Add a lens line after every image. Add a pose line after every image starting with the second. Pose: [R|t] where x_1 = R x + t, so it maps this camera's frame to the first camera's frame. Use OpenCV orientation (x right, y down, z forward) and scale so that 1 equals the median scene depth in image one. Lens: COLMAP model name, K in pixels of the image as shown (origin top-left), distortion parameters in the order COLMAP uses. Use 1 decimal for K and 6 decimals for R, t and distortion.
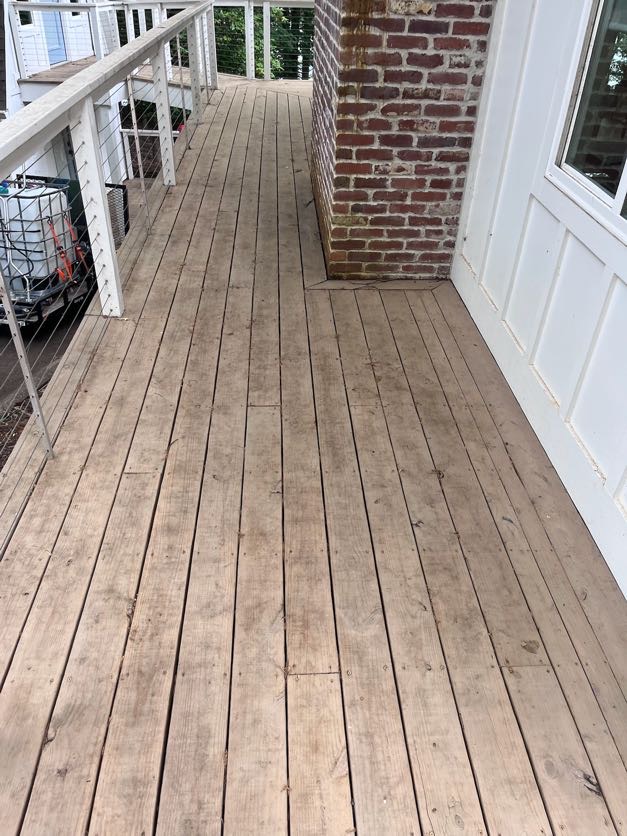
lens RADIAL K [[626.7, 0, 323.8], [0, 626.7, 419.1], [0, 0, 1]] dist [0.099089, -0.140168]
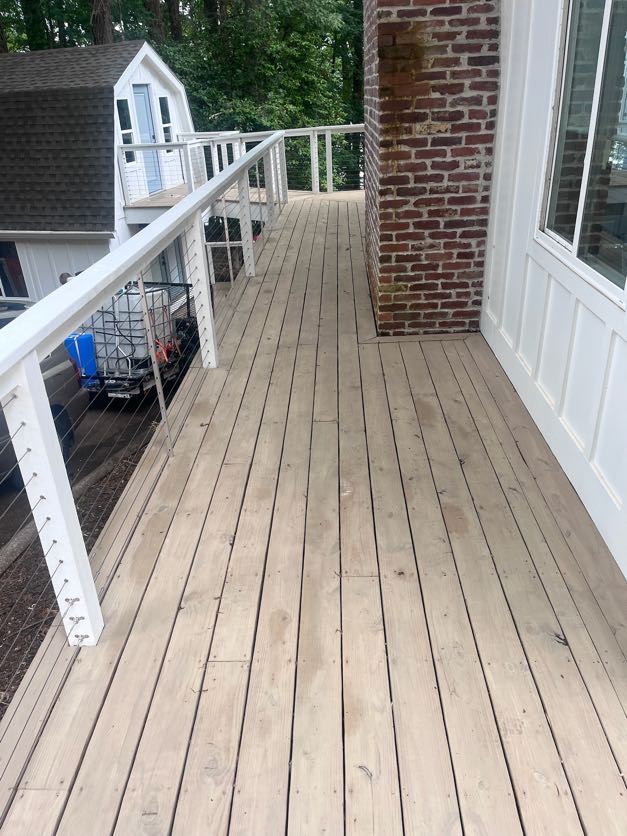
lens RADIAL K [[633.7, 0, 308.9], [0, 633.7, 415.9], [0, 0, 1]] dist [0.075400, -0.103434]
pose [[0.991161, -0.029012, -0.129455, 0.032561], [0.008699, 0.987908, -0.154798, 0.134960], [0.132381, 0.152304, 0.979428, -0.227273]]
